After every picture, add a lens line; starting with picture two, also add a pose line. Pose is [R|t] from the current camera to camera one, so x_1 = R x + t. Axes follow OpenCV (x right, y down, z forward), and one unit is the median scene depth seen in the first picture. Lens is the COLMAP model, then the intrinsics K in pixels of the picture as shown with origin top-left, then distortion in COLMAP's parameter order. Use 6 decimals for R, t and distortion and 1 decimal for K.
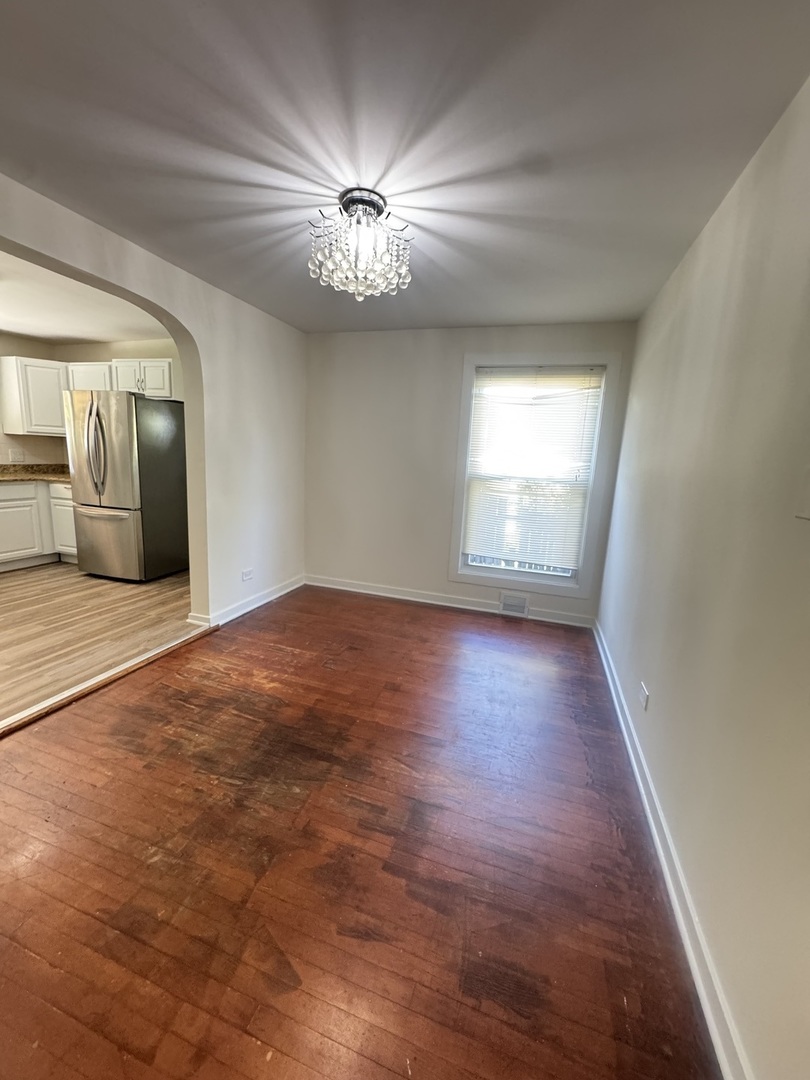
lens RADIAL K [[432.4, 0, 402.9], [0, 432.4, 538.6], [0, 0, 1]] dist [0.000121, 0.000220]
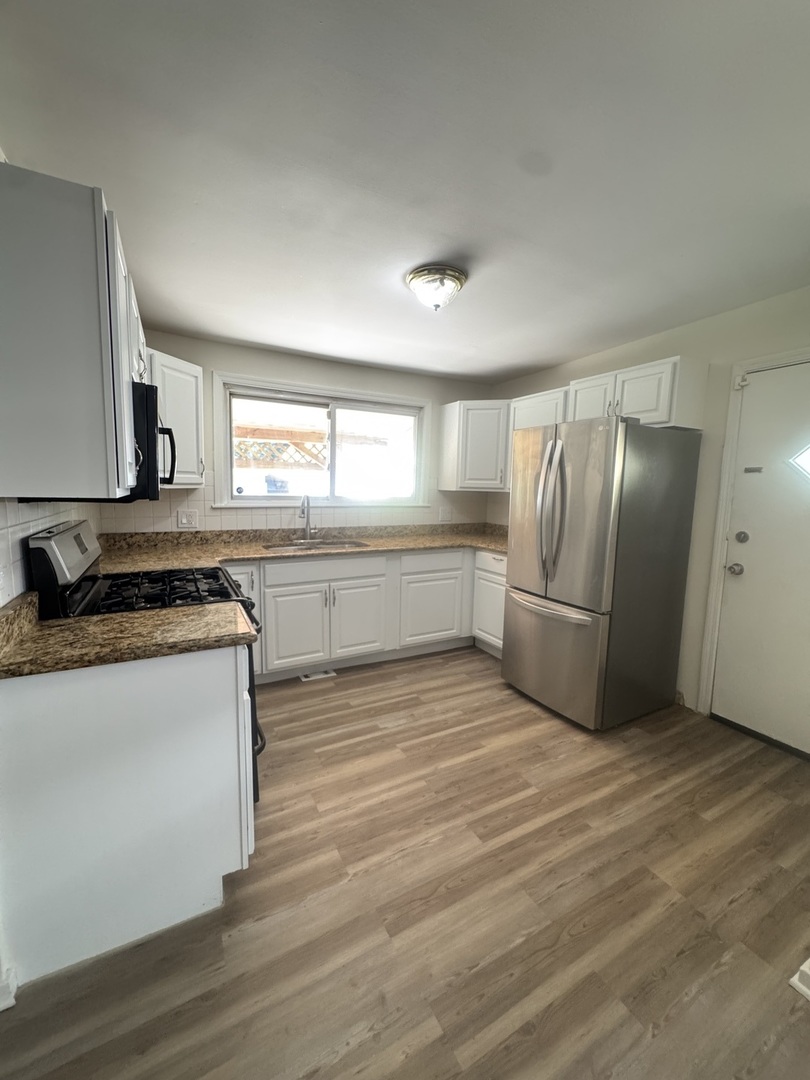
lens RADIAL K [[432.4, 0, 406.9], [0, 432.4, 537.3], [0, 0, 1]] dist [0.000121, 0.000220]
pose [[0.724118, 0.045930, -0.688145, -0.388479], [-0.112382, 0.992302, -0.052026, -0.102889], [0.680458, 0.115008, 0.723706, 0.358171]]
